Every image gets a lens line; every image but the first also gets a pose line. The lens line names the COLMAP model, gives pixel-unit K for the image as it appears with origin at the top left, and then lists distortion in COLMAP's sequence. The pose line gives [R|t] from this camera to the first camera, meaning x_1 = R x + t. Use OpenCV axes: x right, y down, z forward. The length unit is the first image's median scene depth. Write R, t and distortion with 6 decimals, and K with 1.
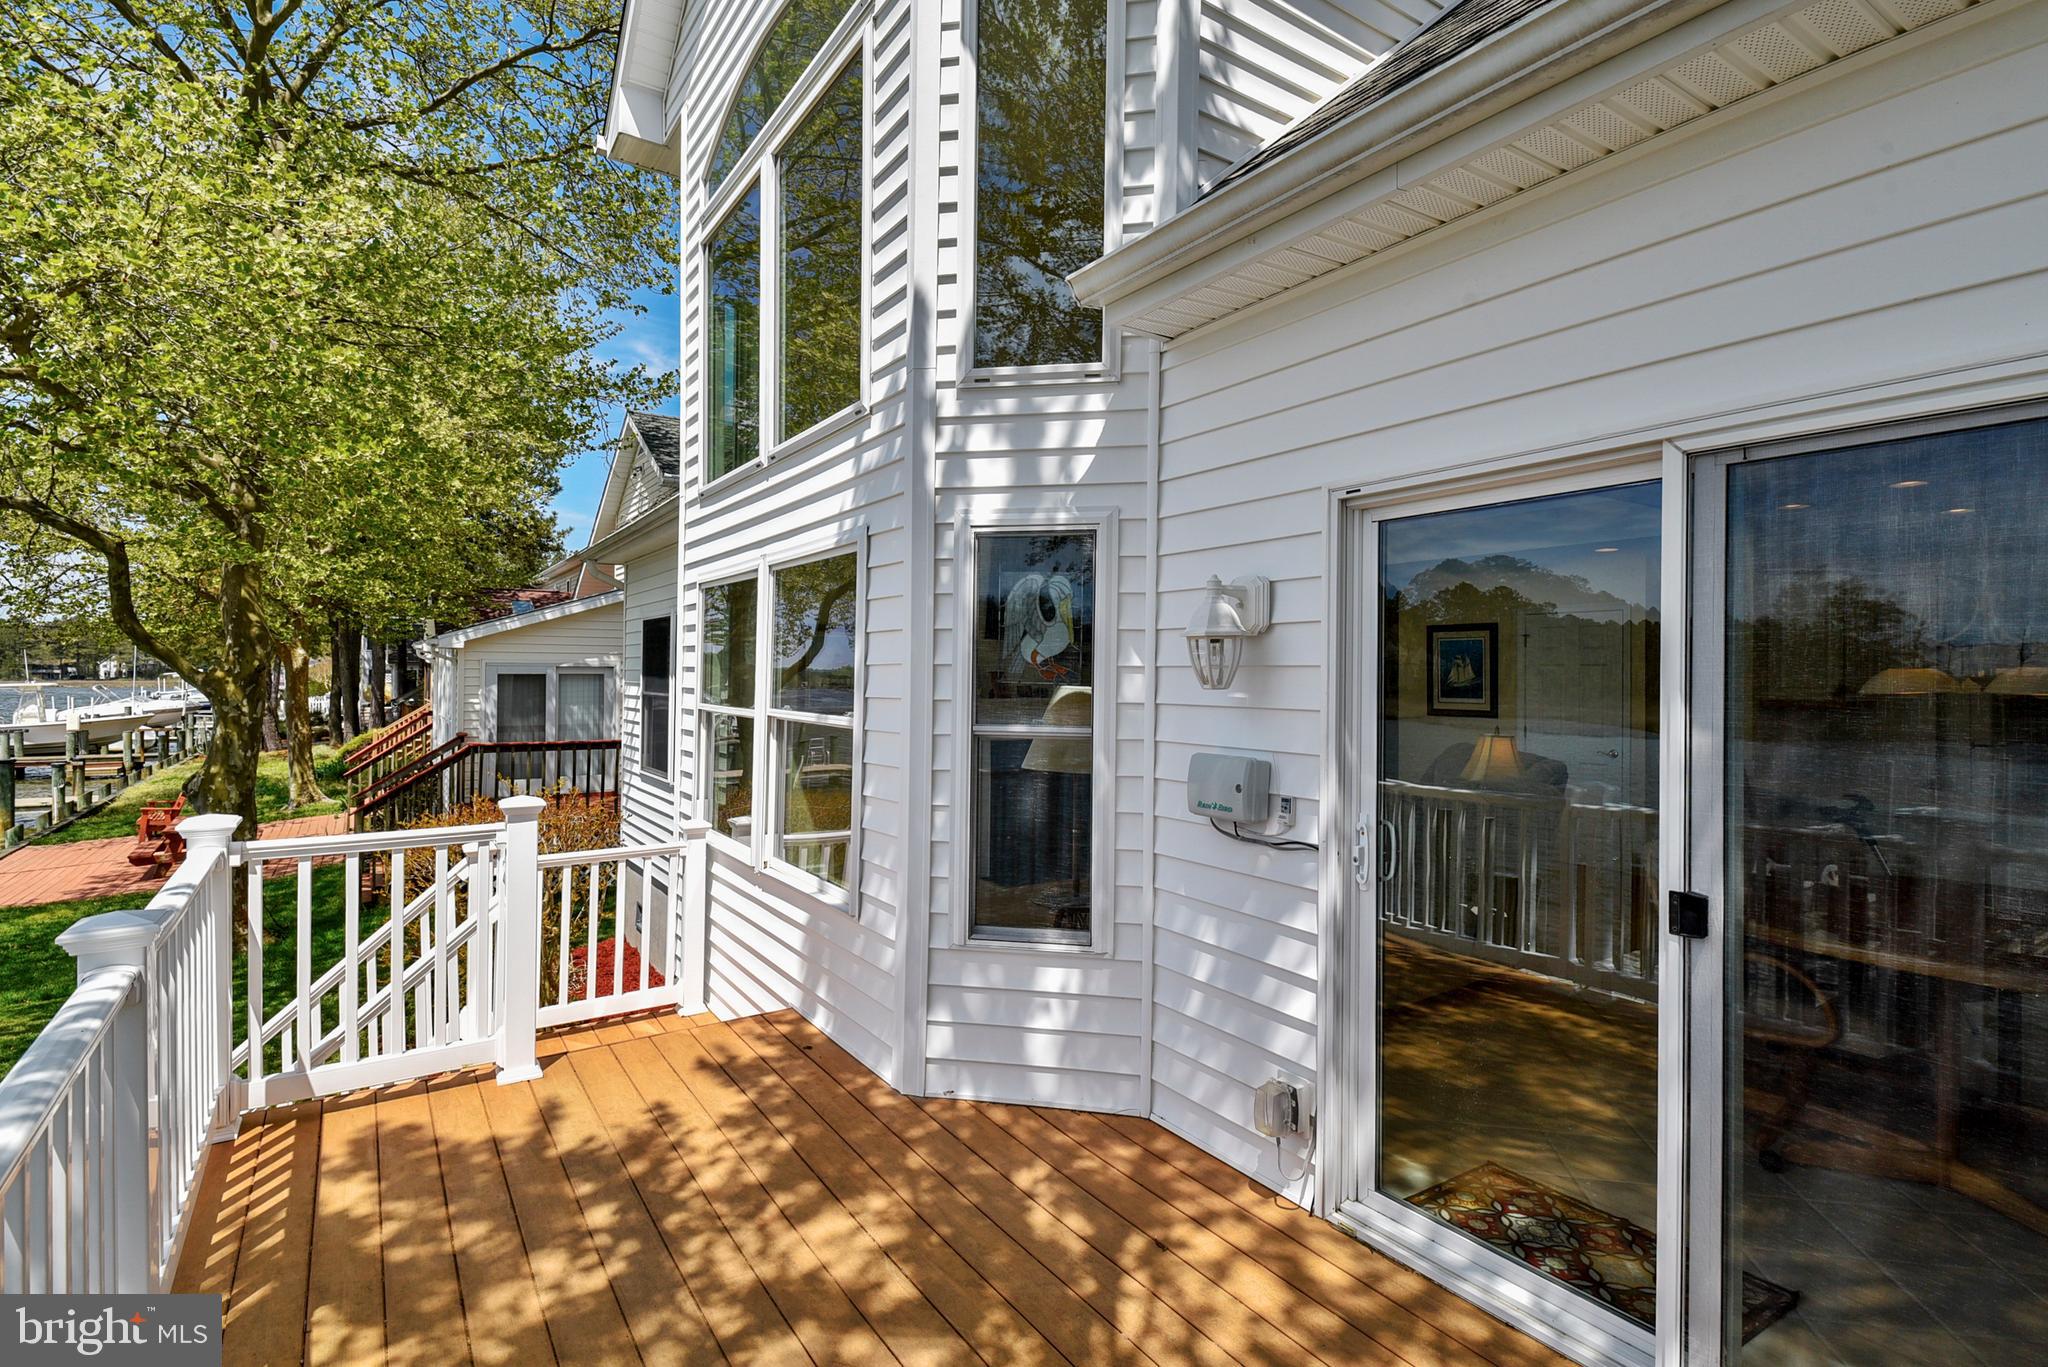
lens RADIAL K [[1006.8, 0, 1055.6], [0, 1006.8, 670.3], [0, 0, 1]] dist [0.017337, -0.013725]
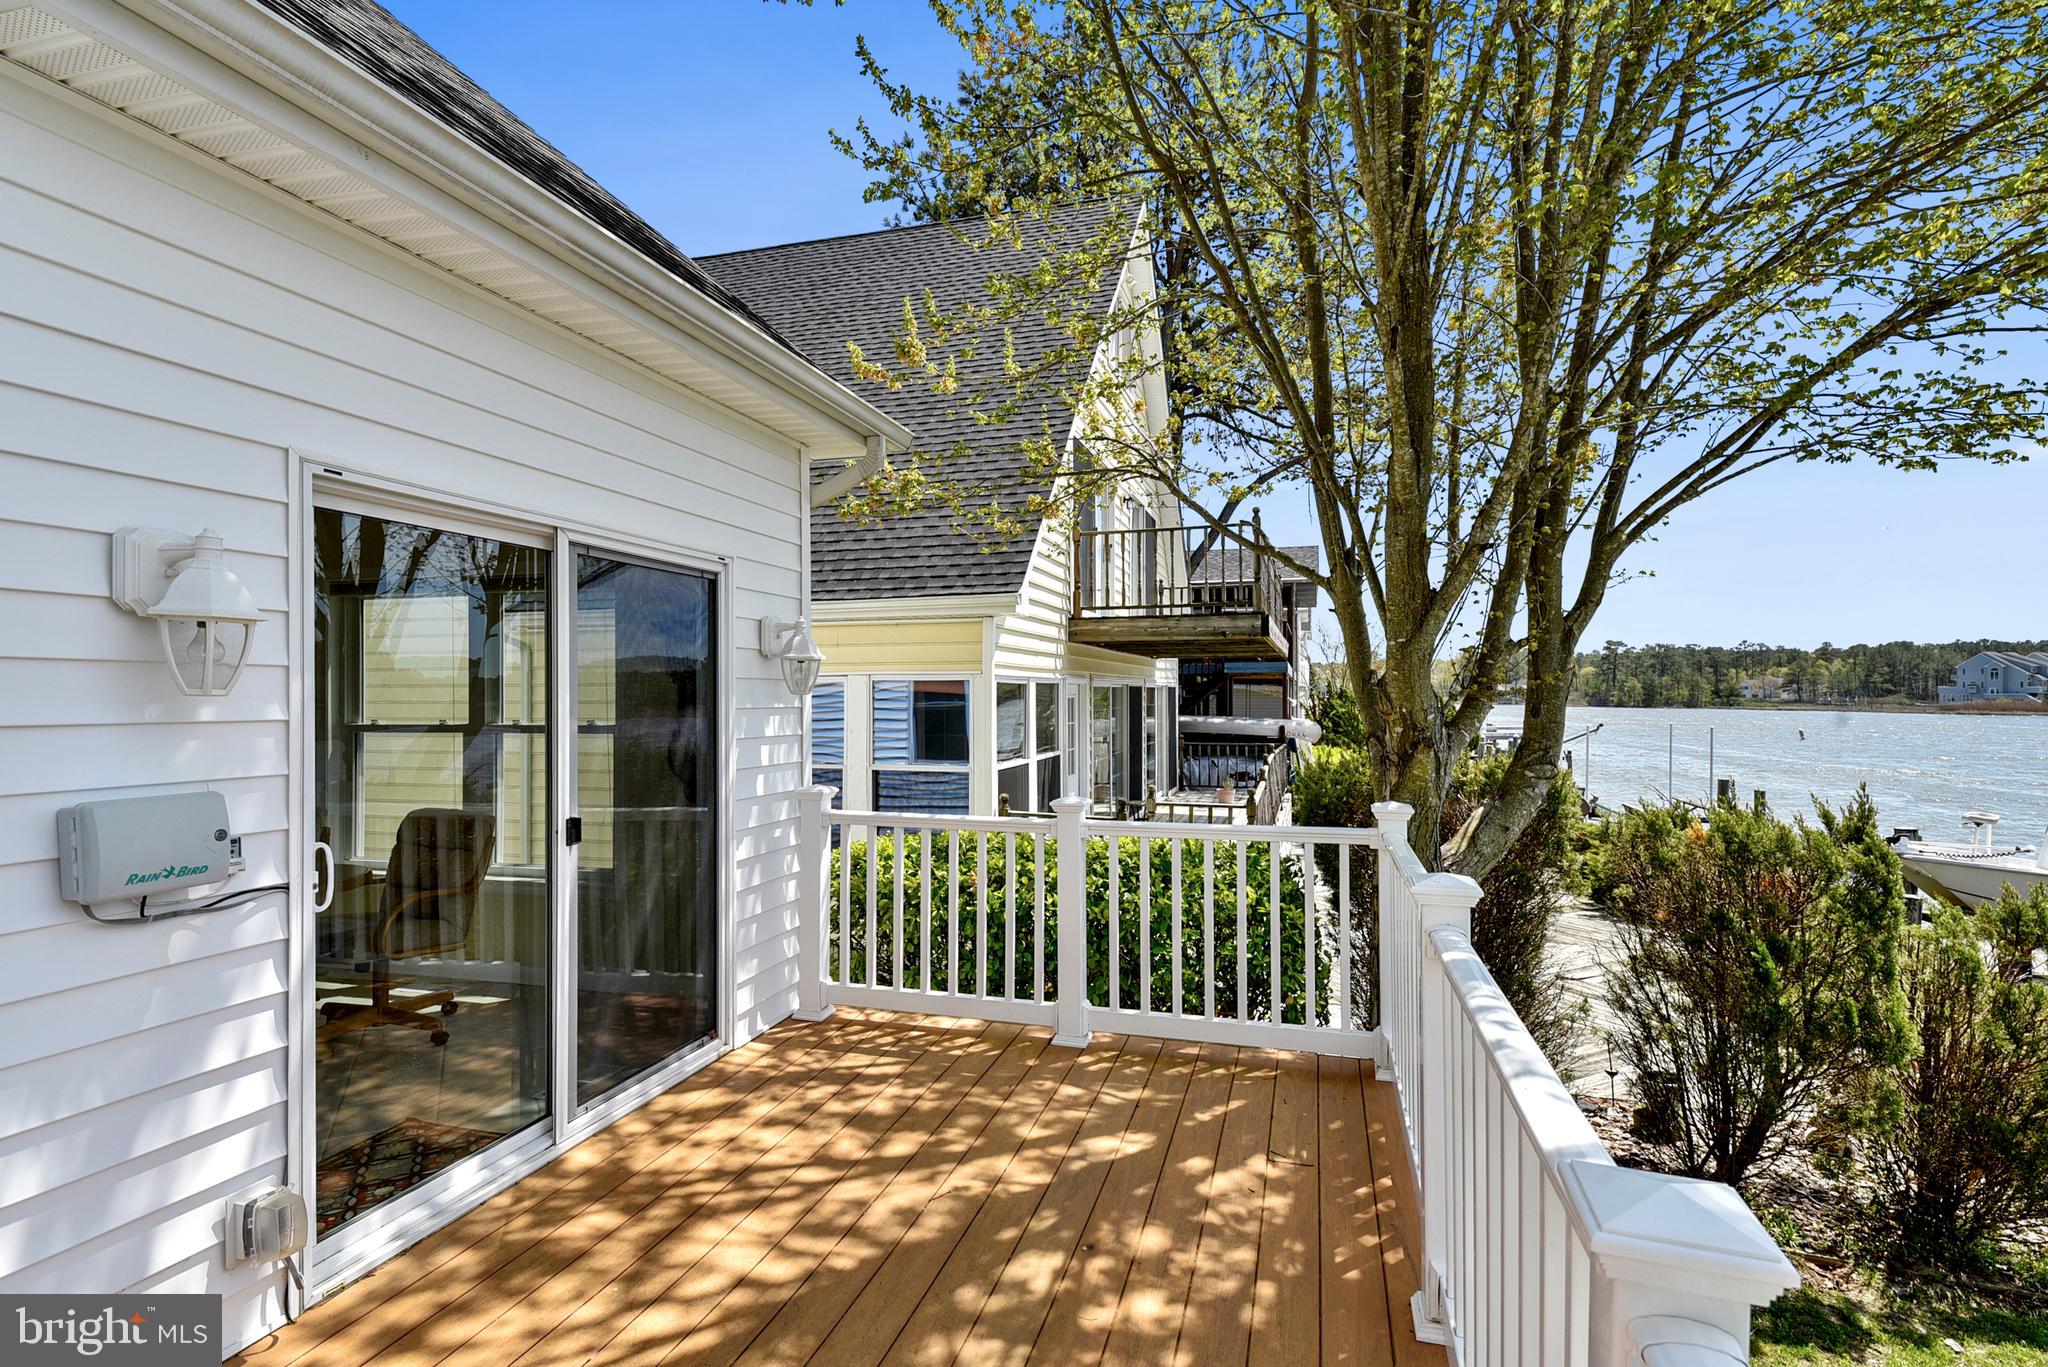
lens RADIAL K [[1006.8, 0, 1037.2], [0, 1006.8, 678.1], [0, 0, 1]] dist [0.017337, -0.013725]
pose [[-0.643065, 0.006277, 0.765786, -0.841415], [-0.010027, 0.999812, -0.016615, 0.014765], [-0.765746, -0.018363, -0.642881, 1.163733]]
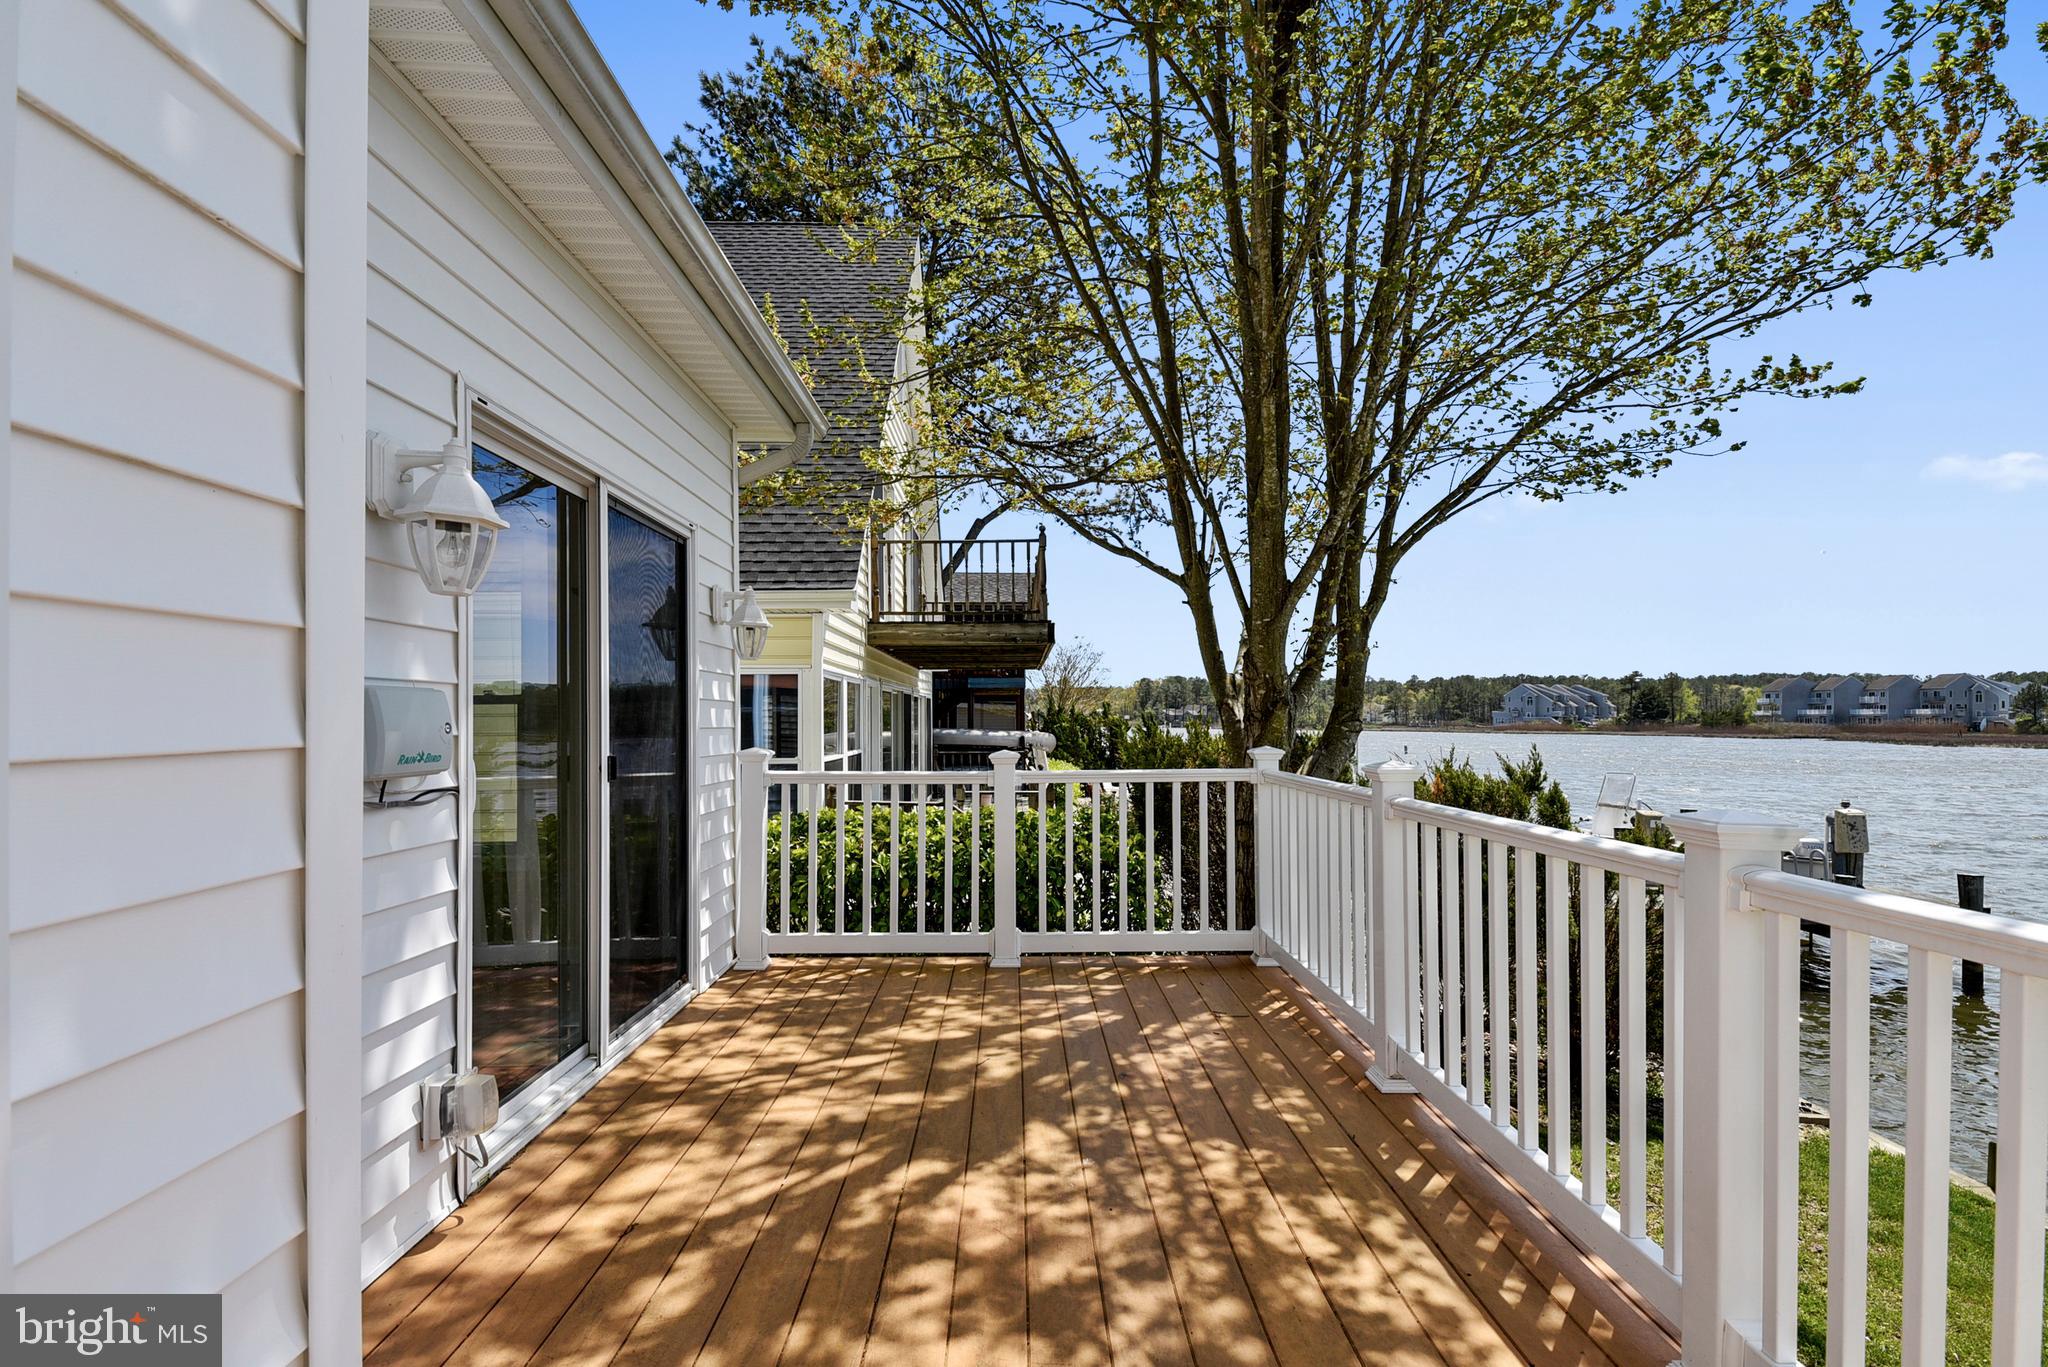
lens RADIAL K [[1006.8, 0, 1046.7], [0, 1006.8, 714.2], [0, 0, 1]] dist [0.017337, -0.013725]
pose [[-0.849528, 0.003035, 0.527535, -0.688468], [-0.004142, 0.999914, -0.012423, 0.130462], [-0.527527, -0.012738, -0.849443, 1.606579]]
